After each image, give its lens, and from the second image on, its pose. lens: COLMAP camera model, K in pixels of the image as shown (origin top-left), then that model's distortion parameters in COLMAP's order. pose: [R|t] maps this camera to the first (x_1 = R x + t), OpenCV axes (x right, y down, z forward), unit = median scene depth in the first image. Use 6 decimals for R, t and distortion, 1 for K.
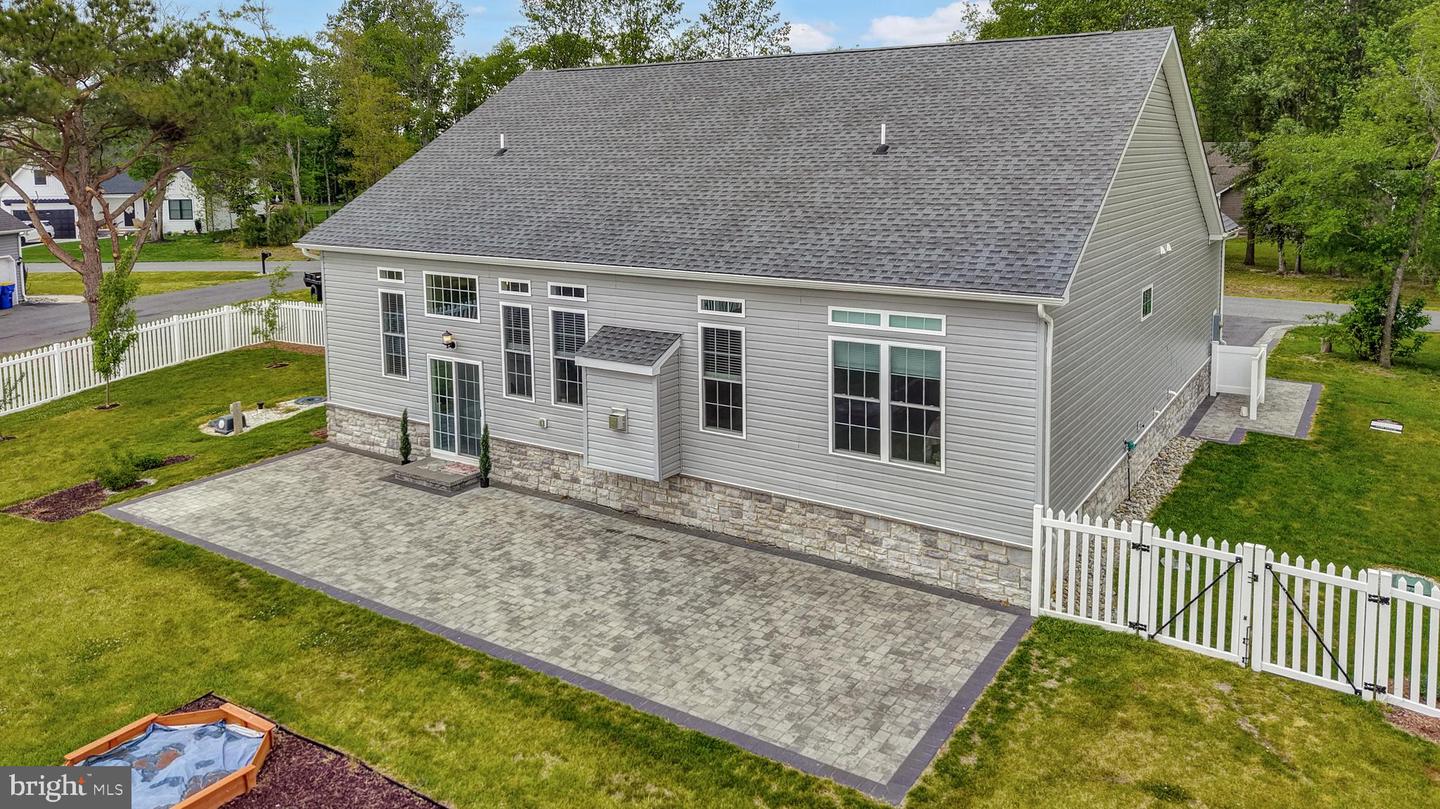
lens RADIAL K [[1116.9, 0, 689.7], [0, 1116.9, 354.6], [0, 0, 1]] dist [0.090572, -0.072716]
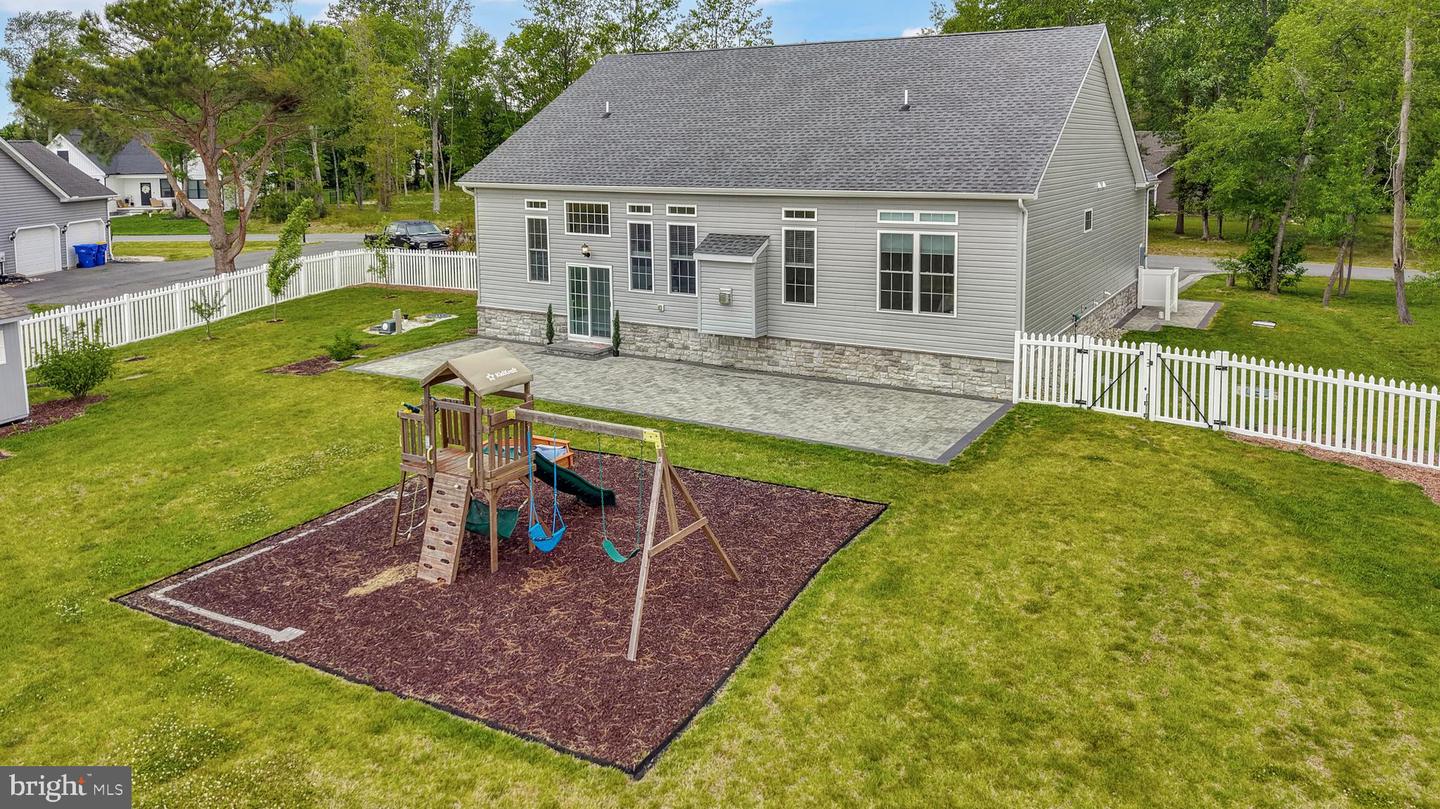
lens RADIAL K [[1116.9, 0, 701.0], [0, 1116.9, 351.0], [0, 0, 1]] dist [0.090572, -0.072716]
pose [[0.998803, -0.006046, 0.048545, -0.157990], [0.005966, 0.999981, 0.001805, 0.120296], [-0.048555, -0.001513, 0.998819, -0.410435]]
